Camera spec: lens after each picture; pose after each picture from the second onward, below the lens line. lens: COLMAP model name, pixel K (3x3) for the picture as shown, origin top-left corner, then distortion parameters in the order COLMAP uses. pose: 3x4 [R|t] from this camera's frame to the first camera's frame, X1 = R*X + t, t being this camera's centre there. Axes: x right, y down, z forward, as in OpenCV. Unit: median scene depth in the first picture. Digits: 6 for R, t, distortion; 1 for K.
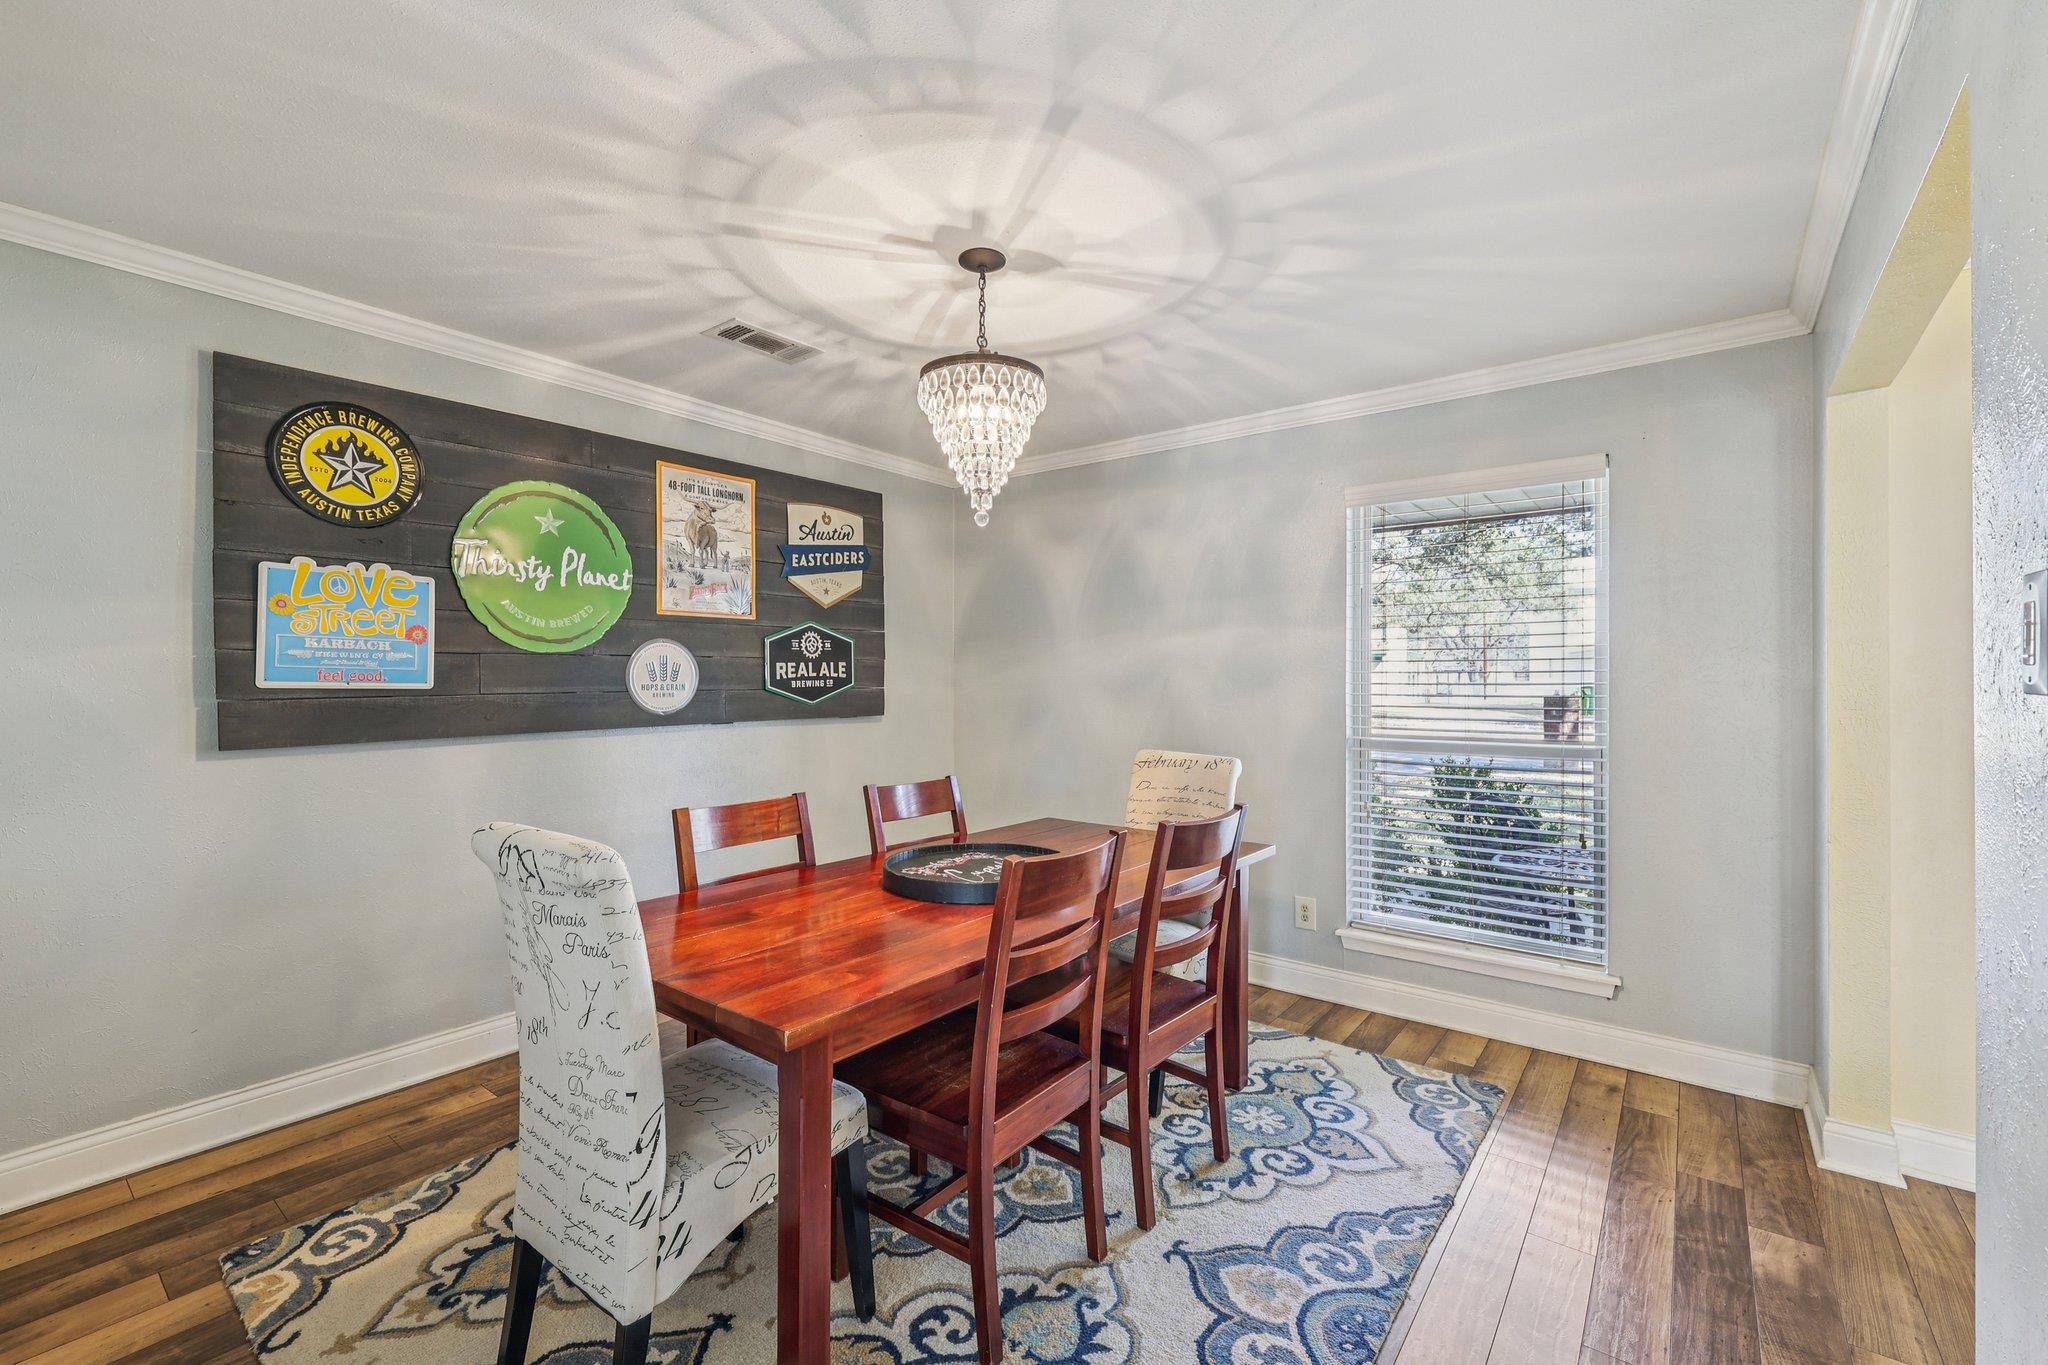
lens RADIAL K [[868.6, 0, 1020.5], [0, 868.6, 680.3], [0, 0, 1]] dist [-0.003631, 0.000095]
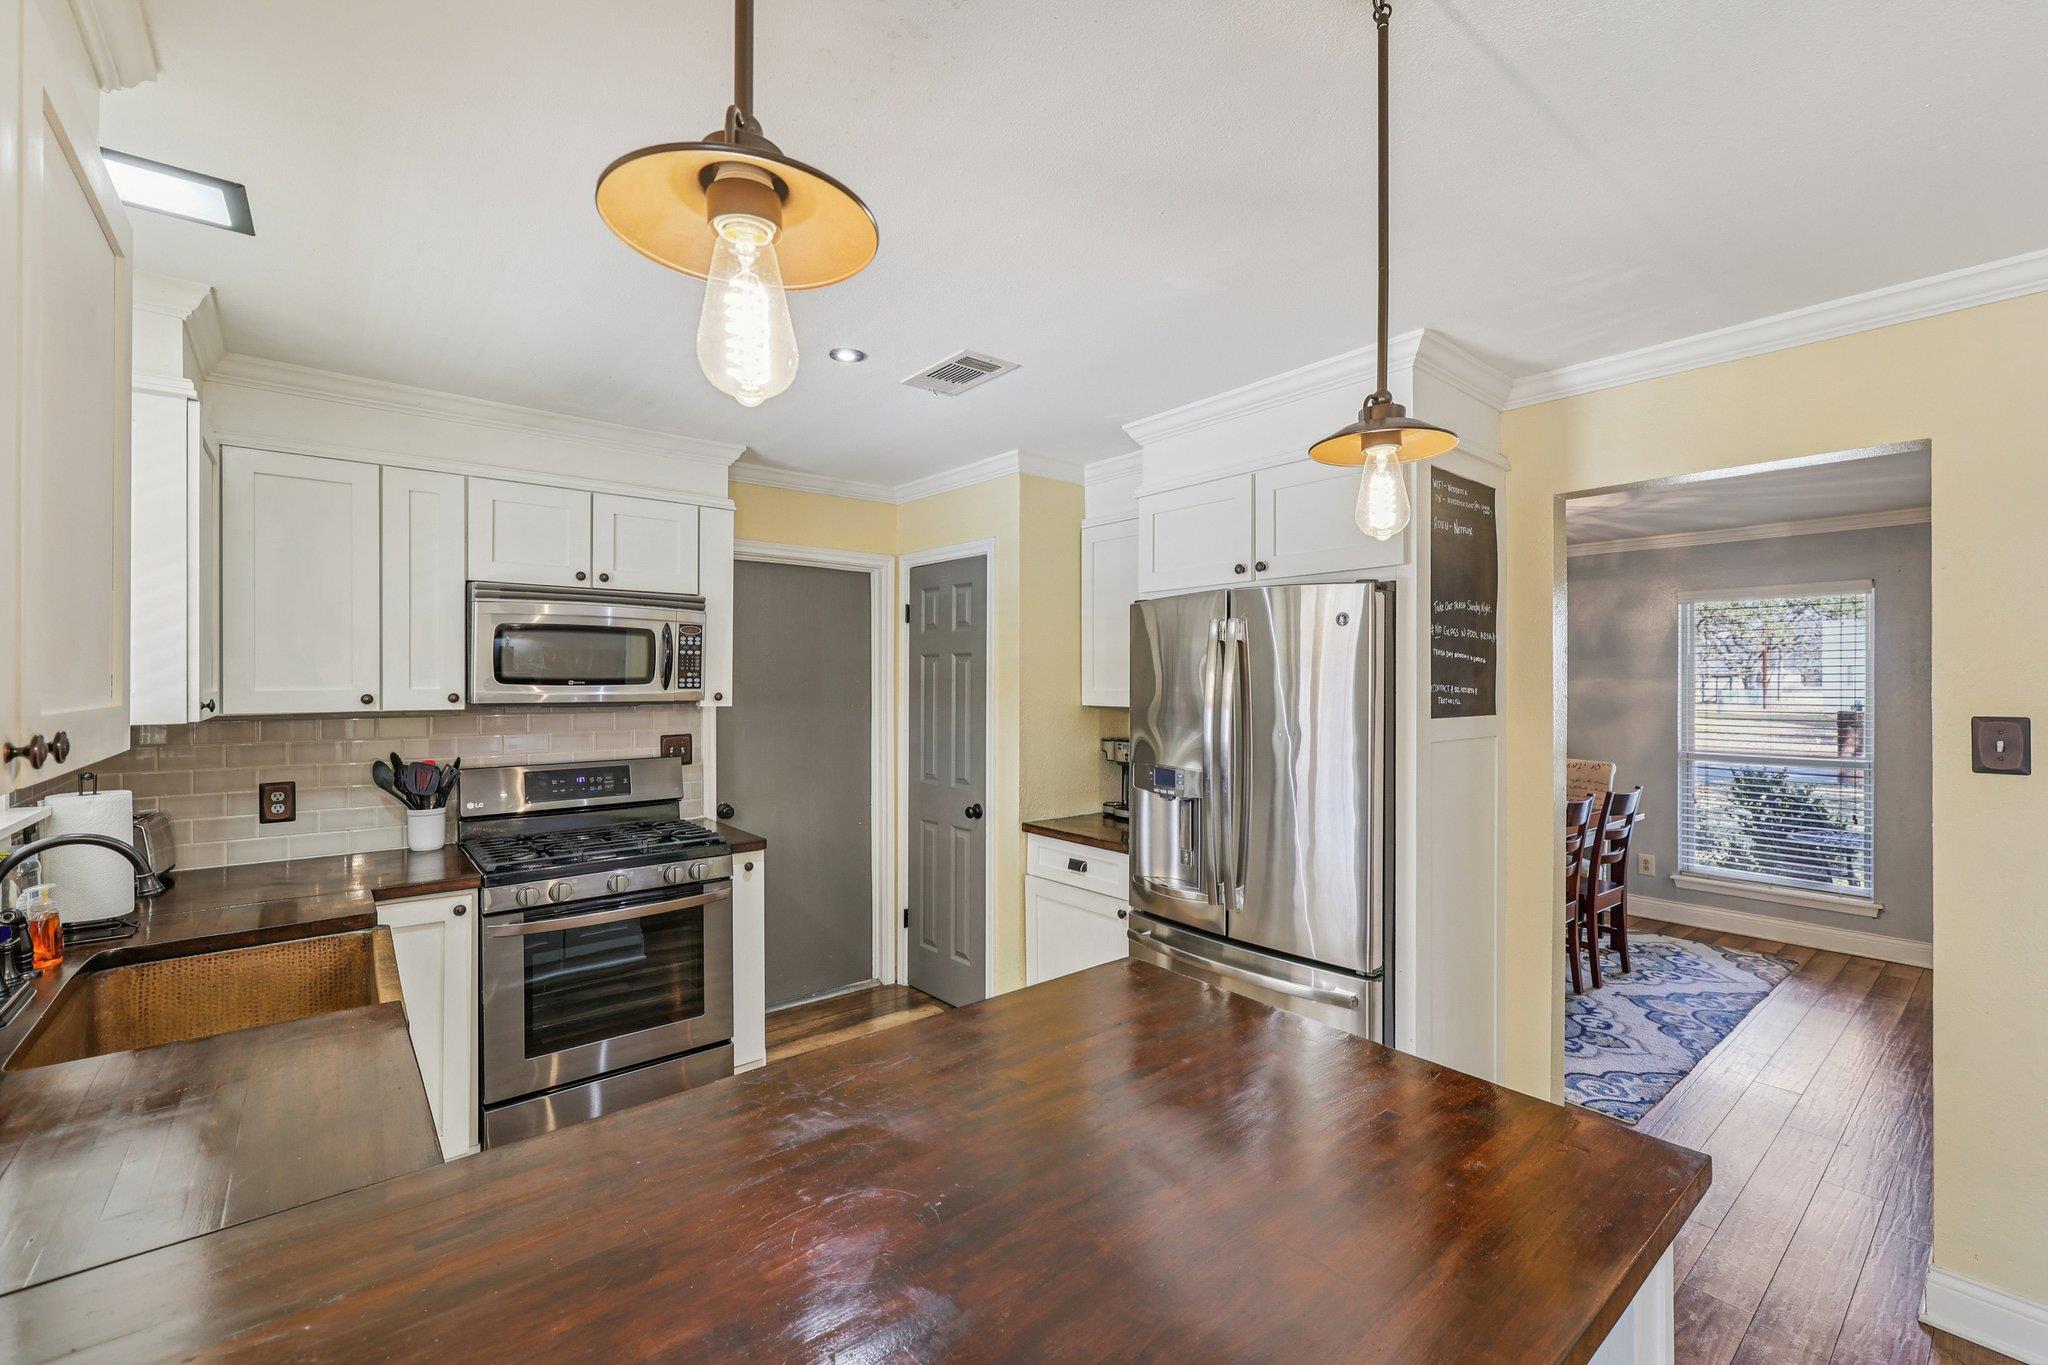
lens RADIAL K [[868.6, 0, 1013.6], [0, 868.6, 679.3], [0, 0, 1]] dist [-0.003631, 0.000095]
pose [[0.975681, 0.002633, -0.219180, -0.515192], [-0.003311, 0.999991, -0.002729, -0.064642], [0.219171, 0.003388, 0.975681, -0.895829]]
